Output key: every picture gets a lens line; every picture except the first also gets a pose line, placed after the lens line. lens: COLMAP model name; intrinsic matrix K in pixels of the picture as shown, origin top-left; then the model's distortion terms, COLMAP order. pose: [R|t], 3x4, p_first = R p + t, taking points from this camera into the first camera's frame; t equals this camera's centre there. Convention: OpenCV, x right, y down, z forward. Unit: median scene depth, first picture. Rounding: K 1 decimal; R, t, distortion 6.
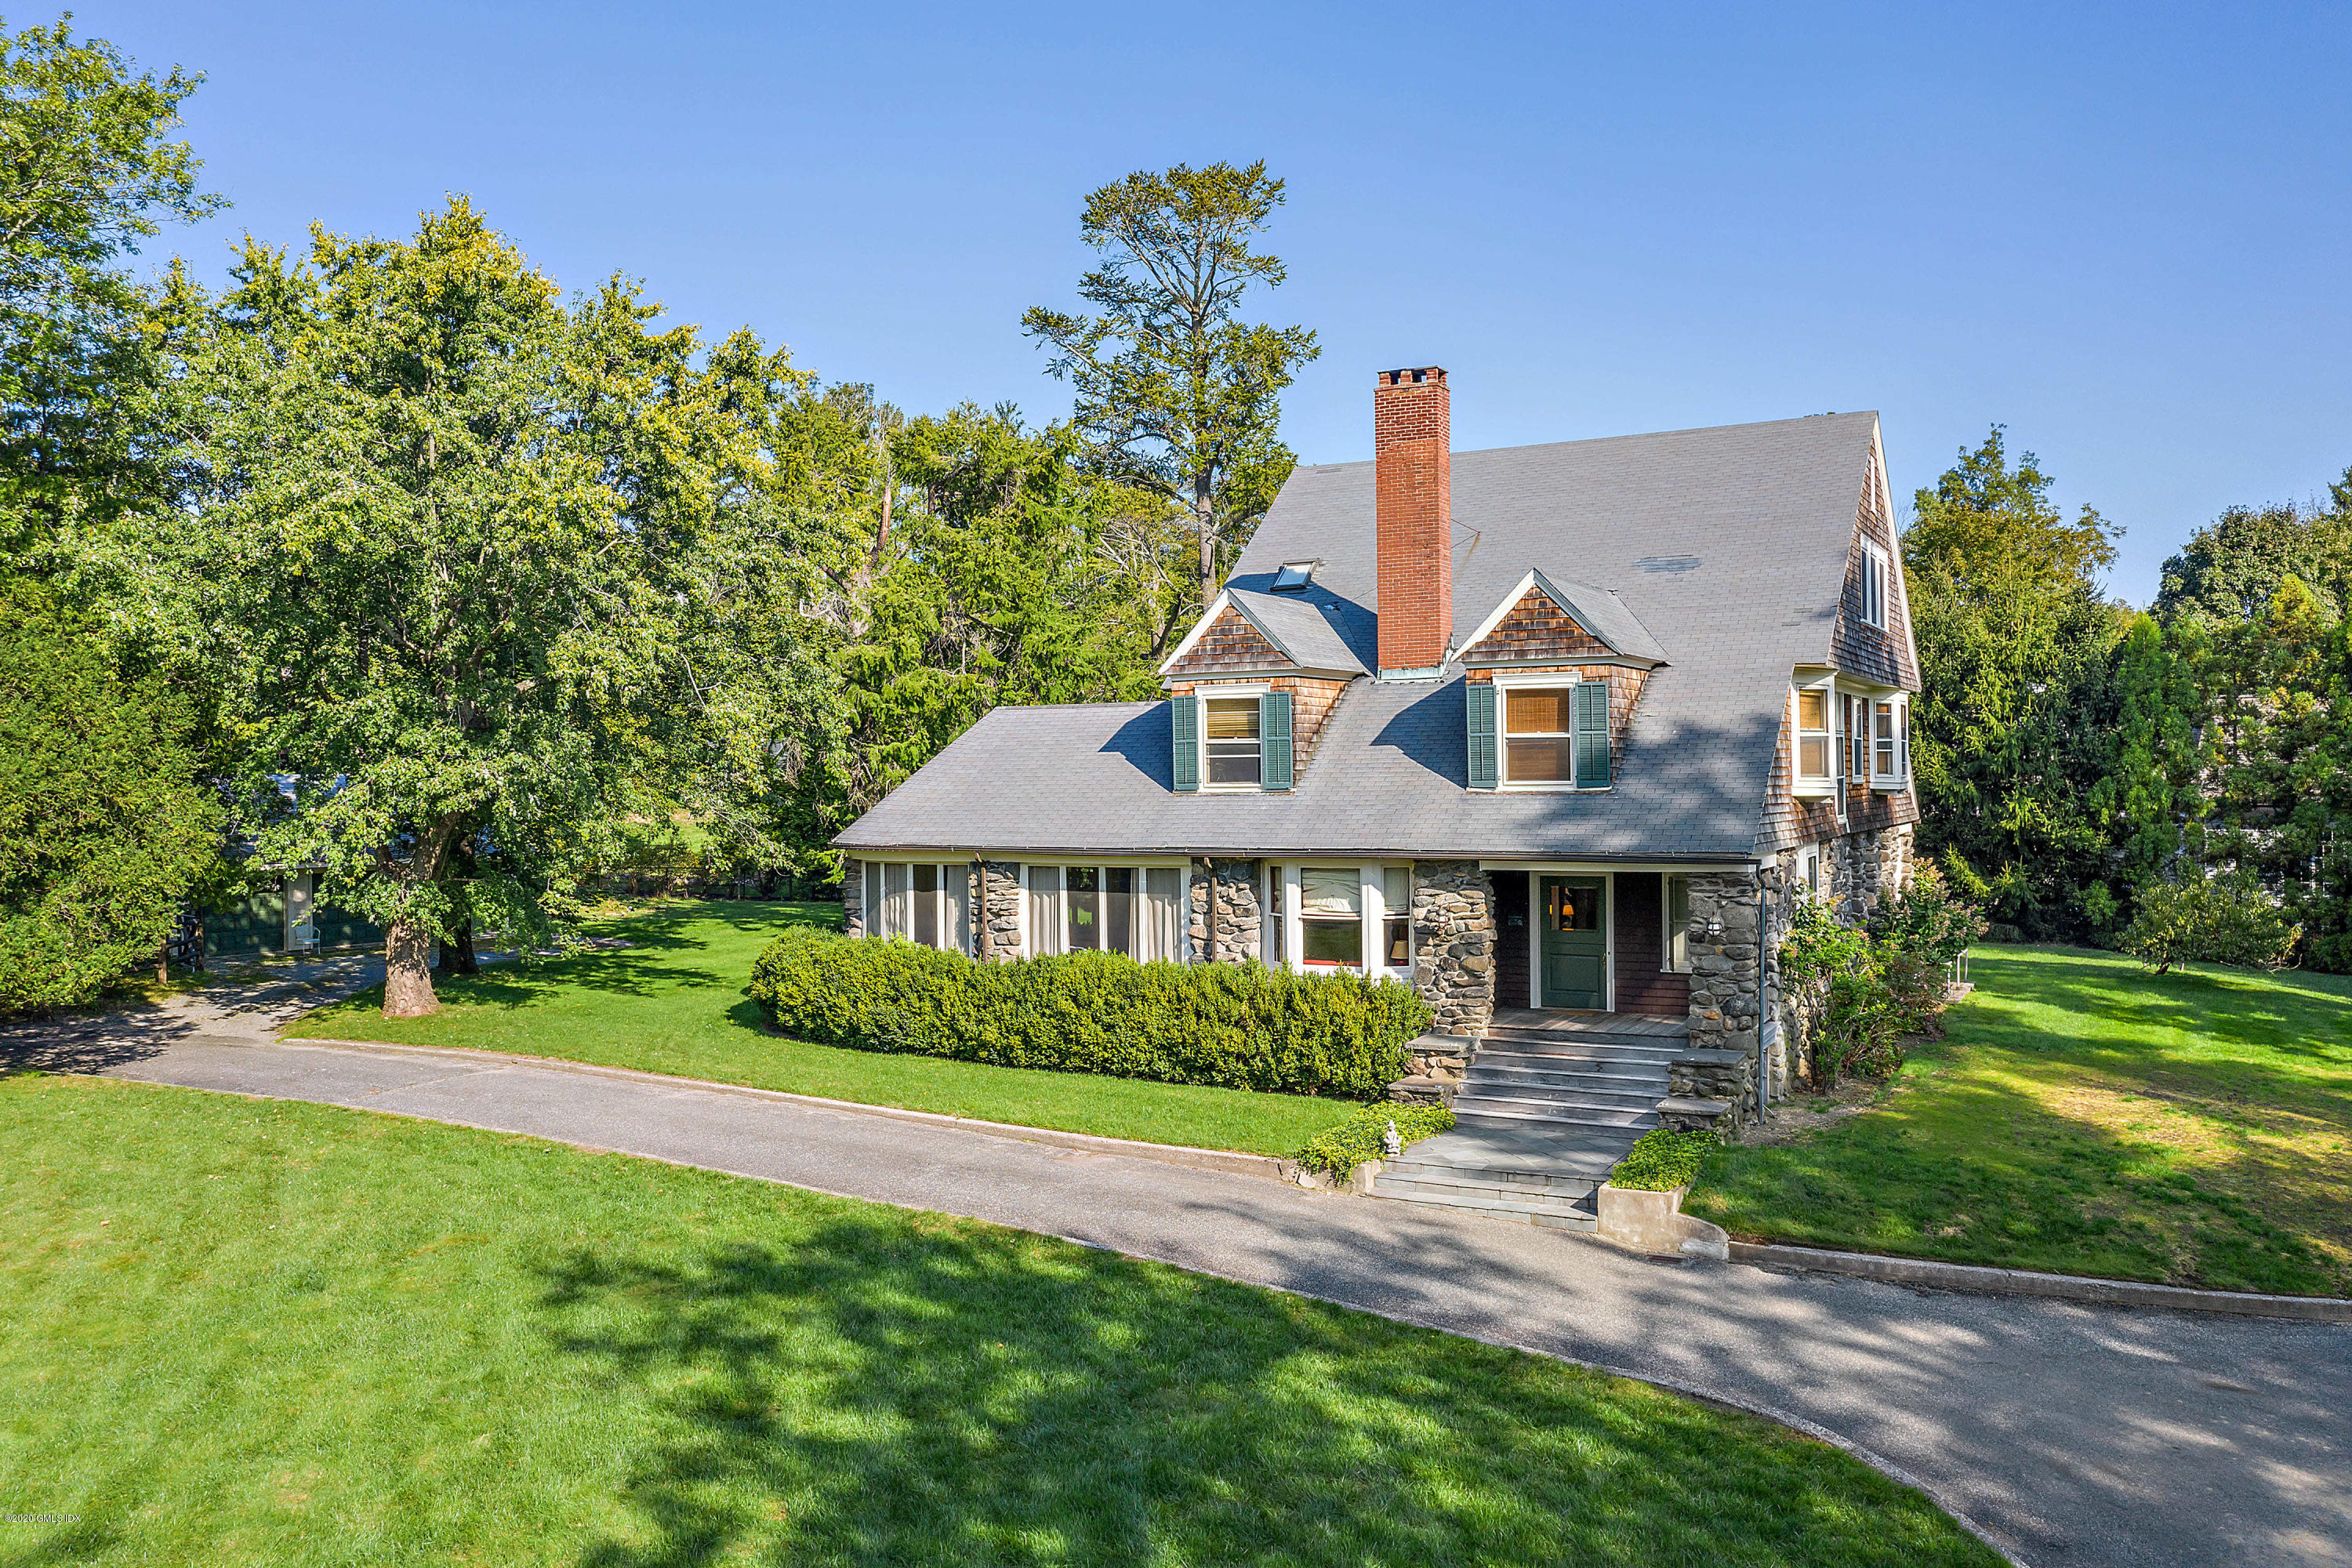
lens RADIAL K [[1871.0, 0, 1176.0], [0, 1871.0, 784.0], [0, 0, 1]] dist [-0.009788, -0.002566]
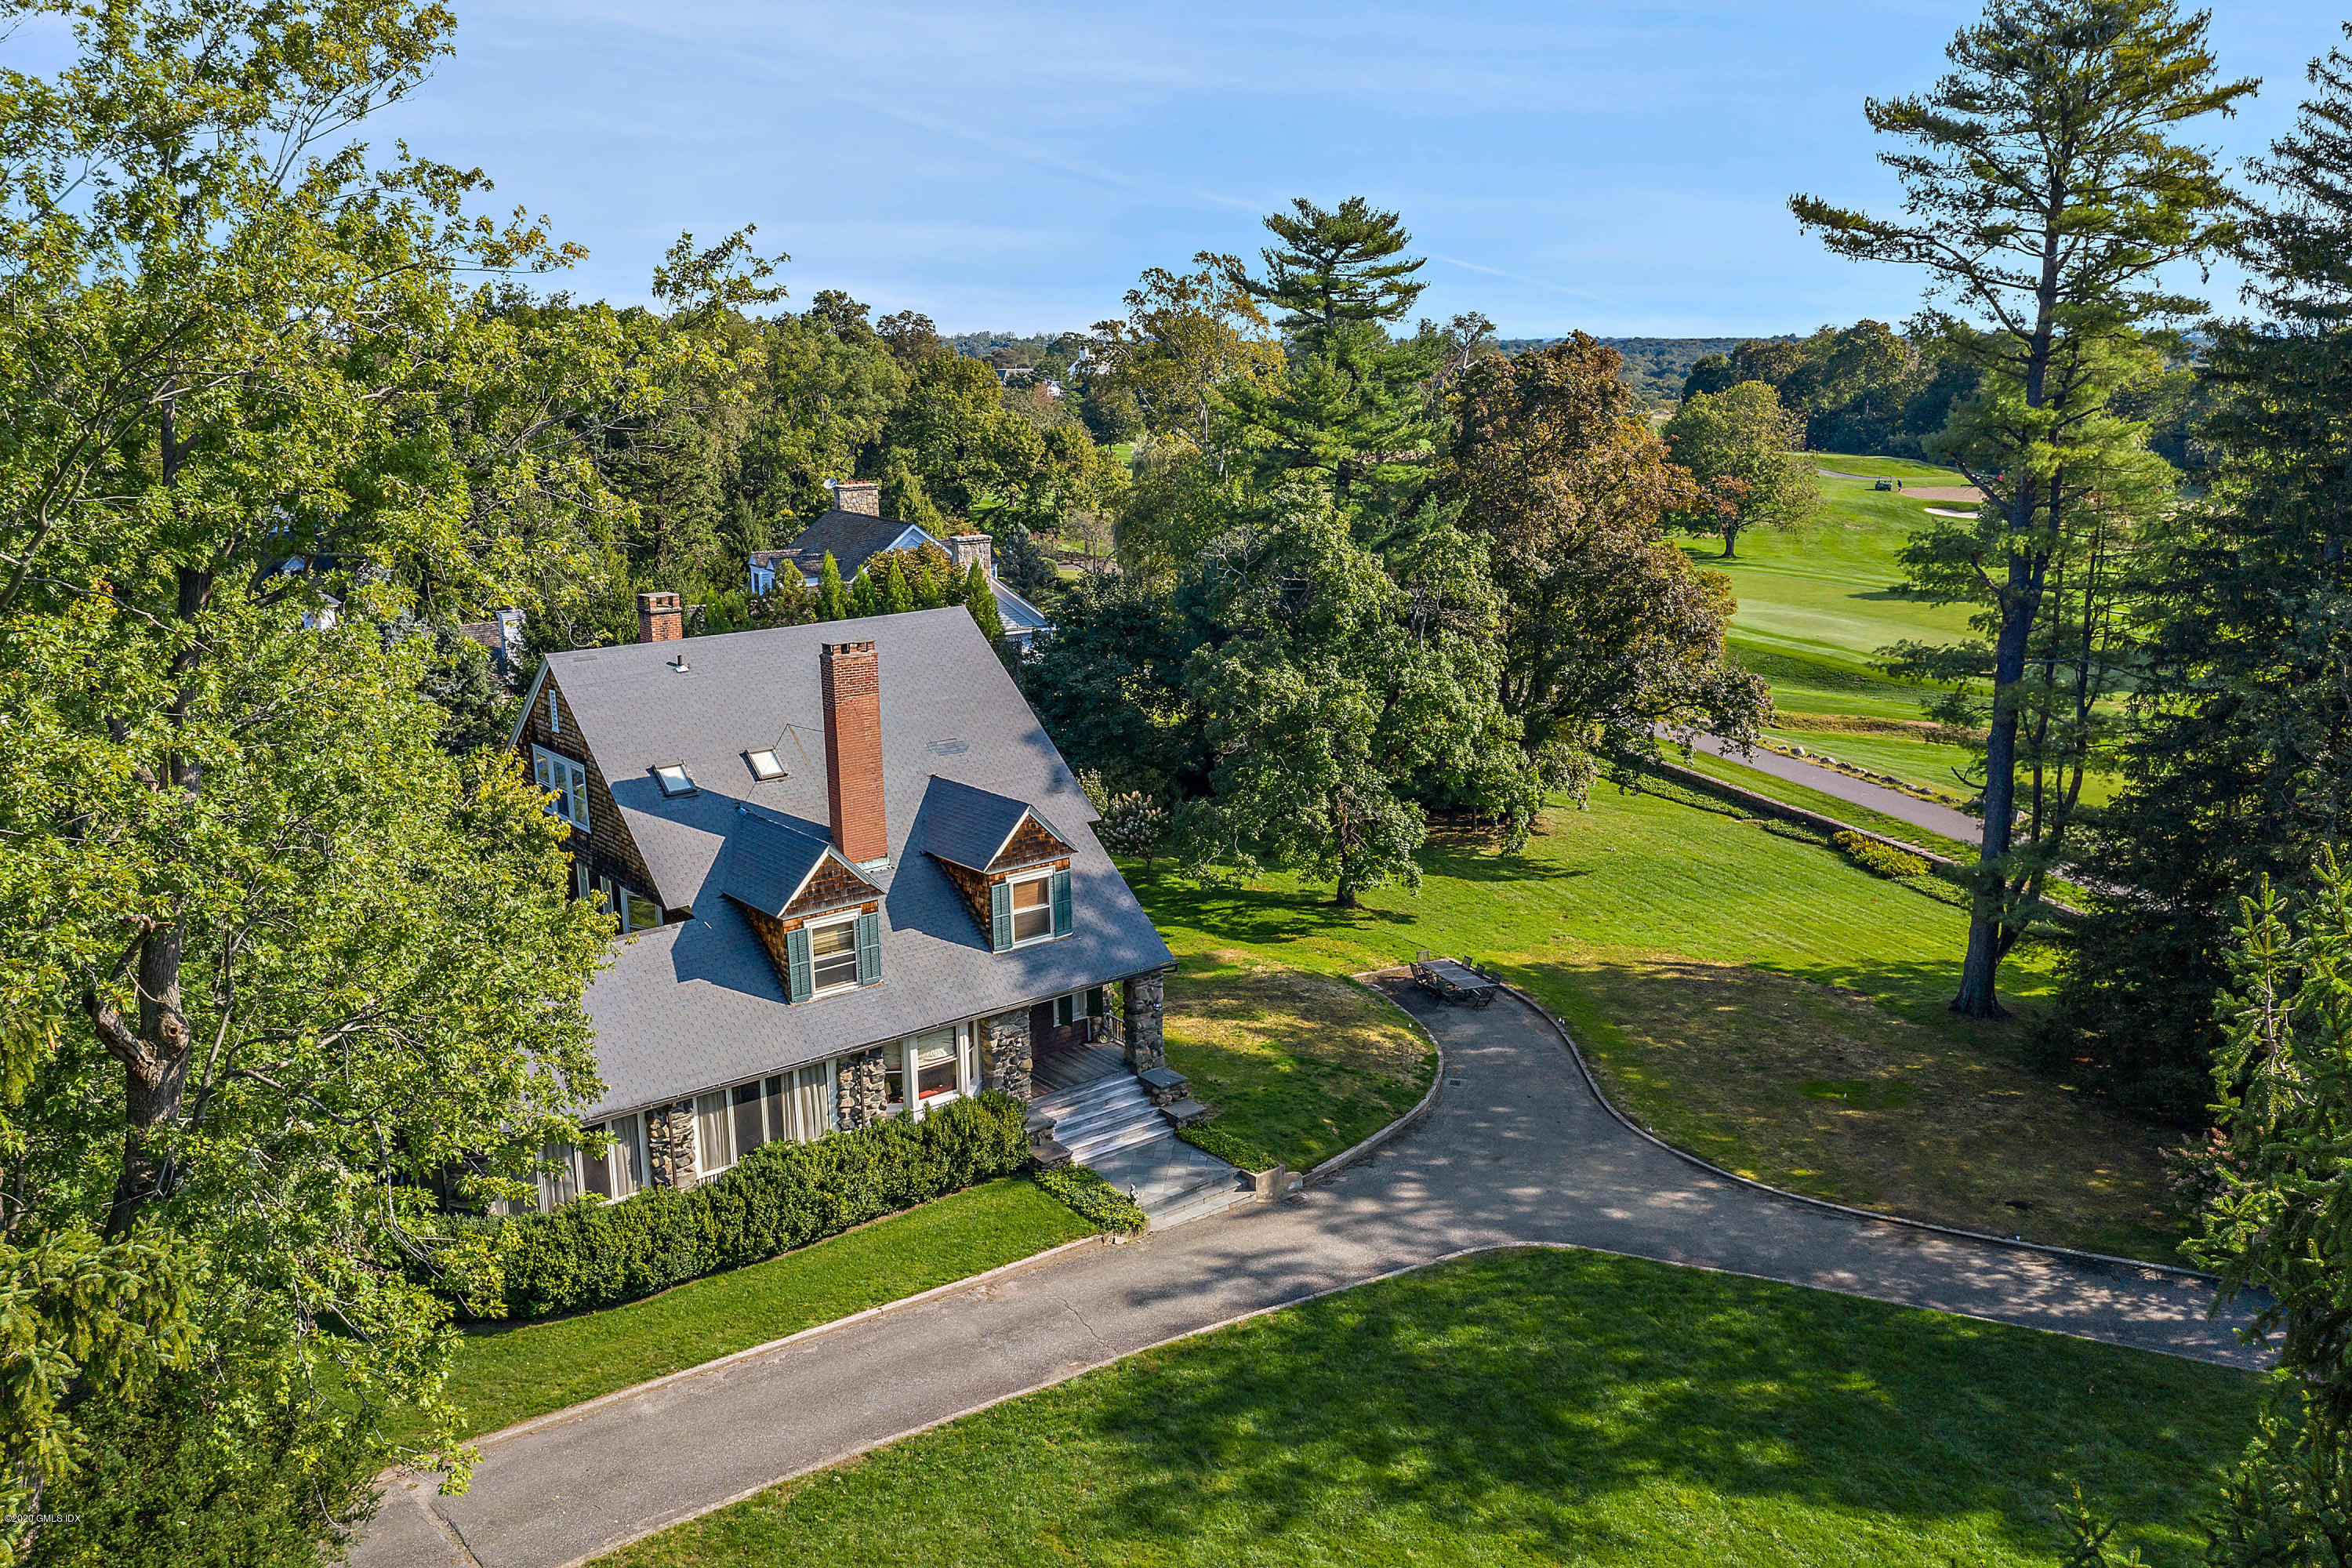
lens RADIAL K [[1871.0, 0, 1176.0], [0, 1871.0, 784.0], [0, 0, 1]] dist [-0.009788, -0.002566]
pose [[0.383953, -0.203270, 0.900701, -1.028225], [0.020539, 0.977106, 0.211758, -0.410823], [-0.923124, -0.062805, 0.379338, 0.289050]]
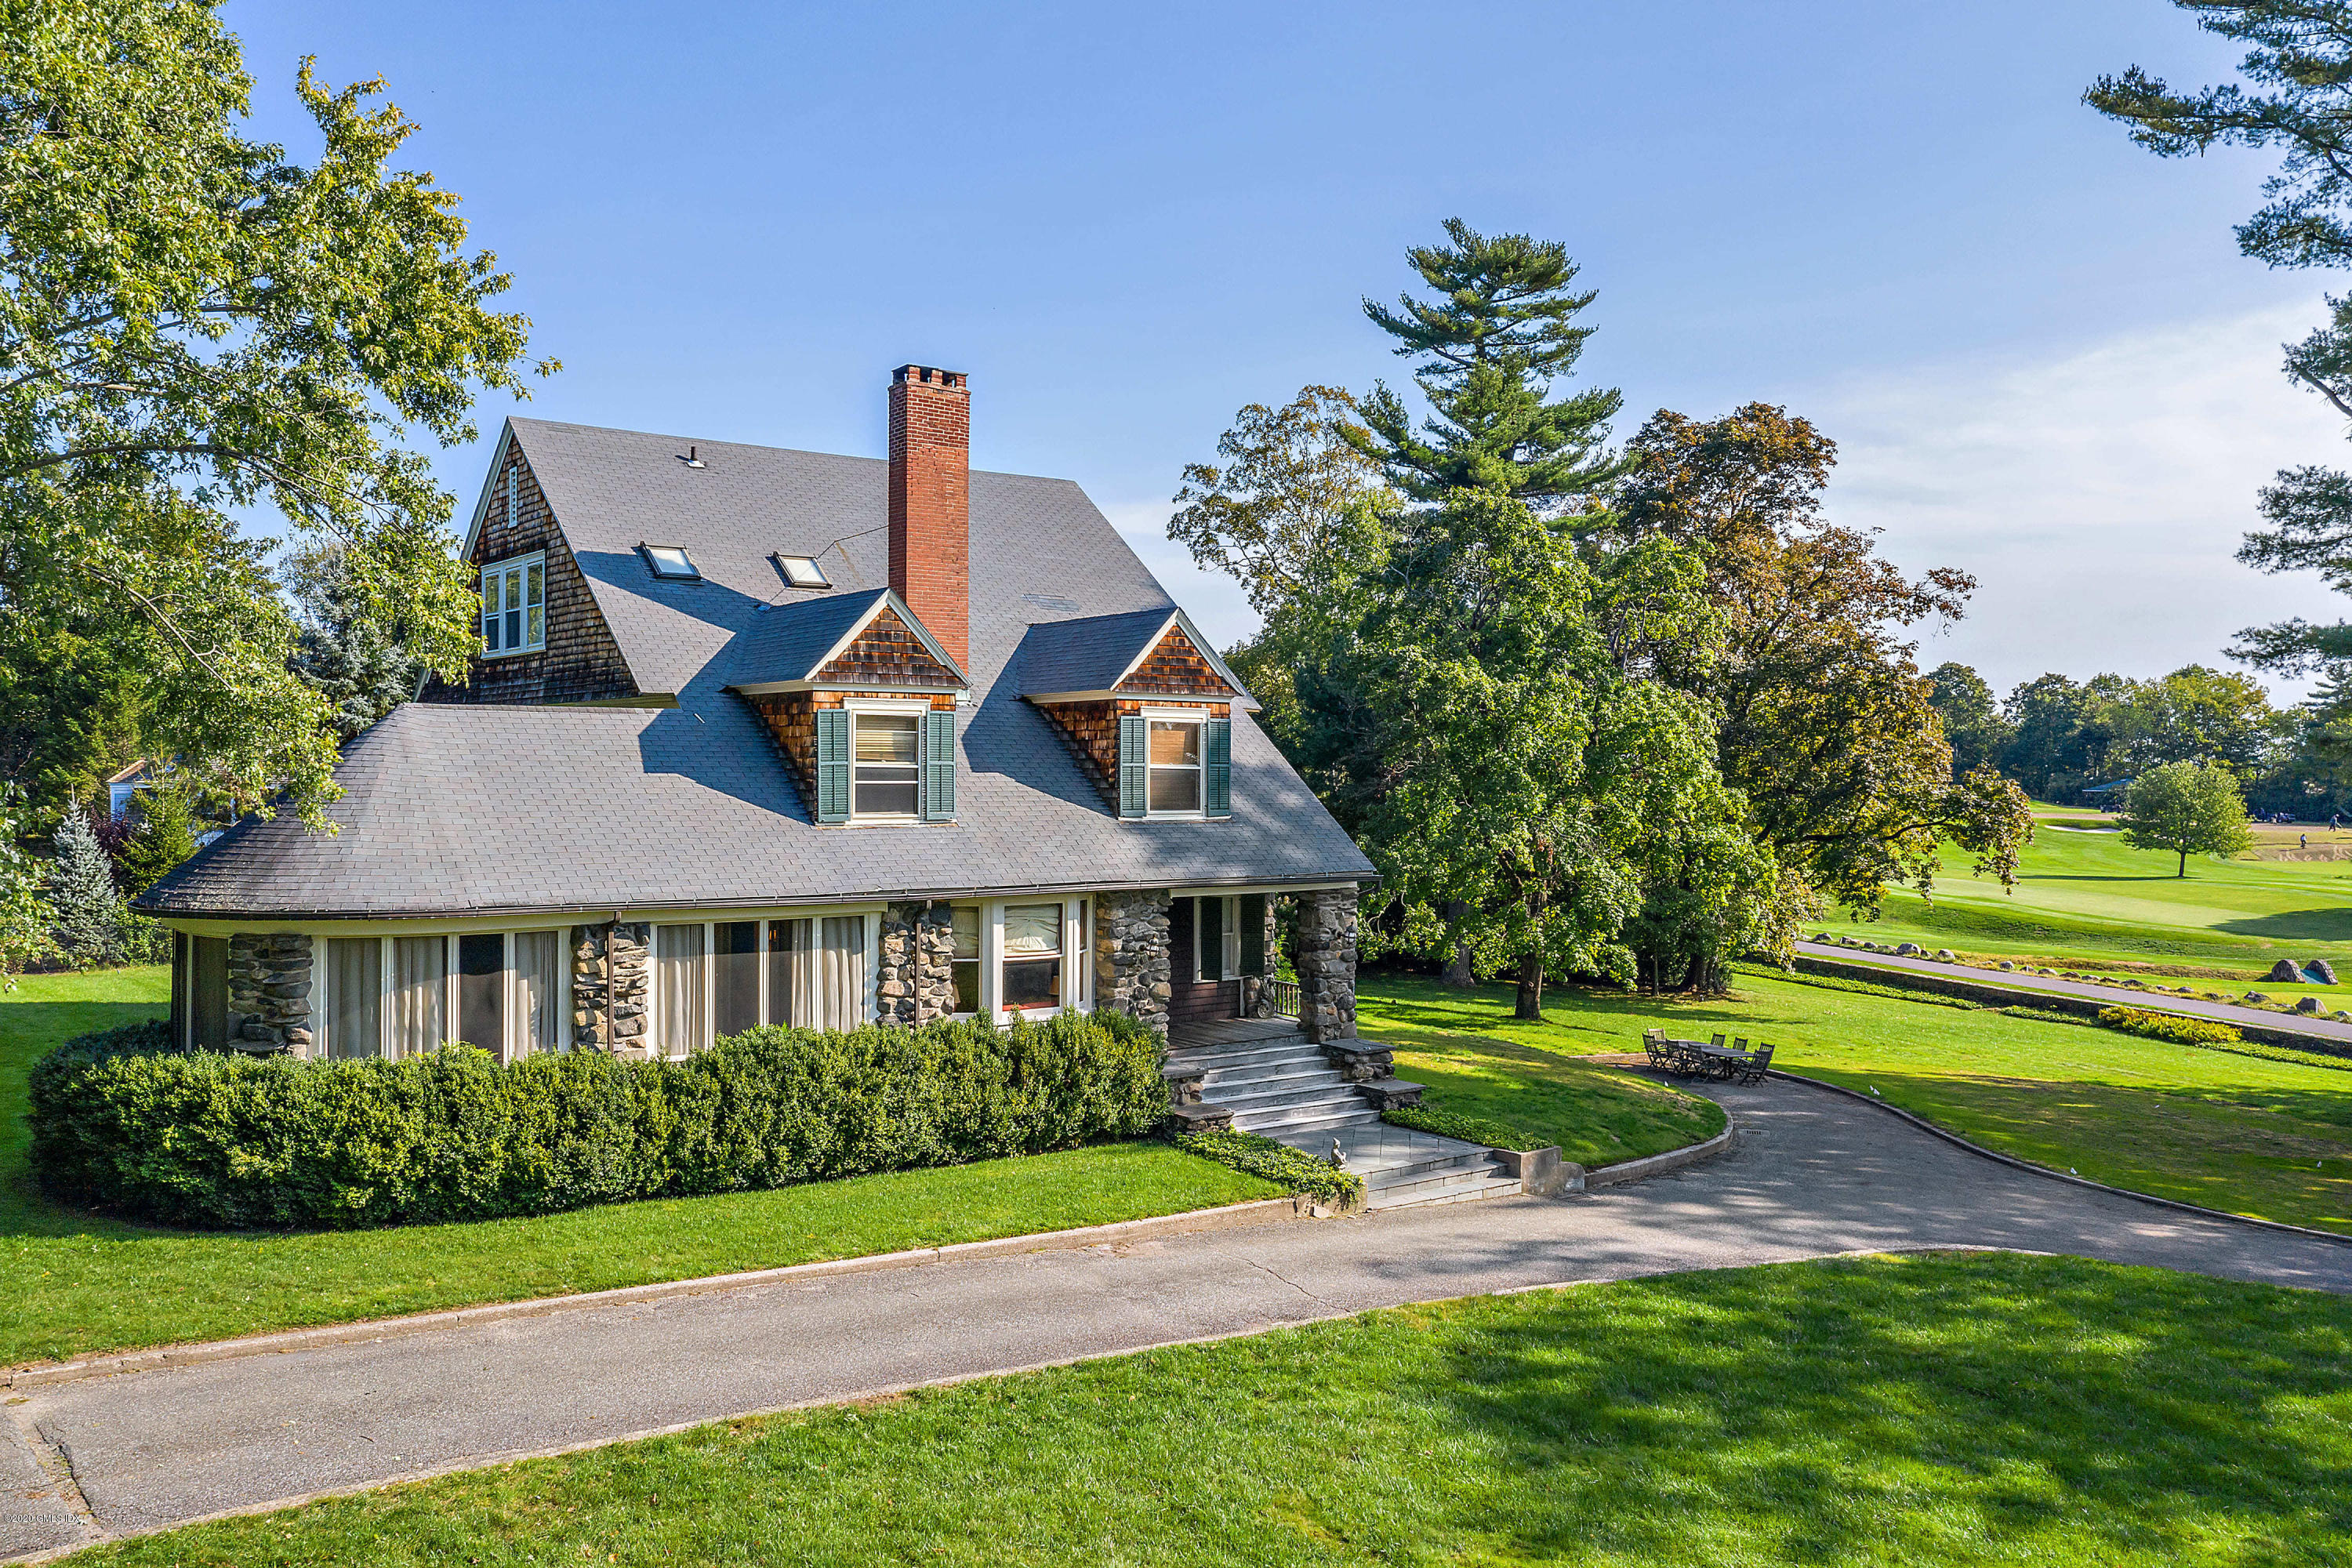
lens RADIAL K [[1871.0, 0, 1176.0], [0, 1871.0, 784.0], [0, 0, 1]] dist [-0.009788, -0.002566]
pose [[0.404348, 0.009747, 0.914553, -0.700081], [0.000861, 0.999939, -0.011038, -0.004390], [-0.914605, 0.005250, 0.404315, 0.528119]]
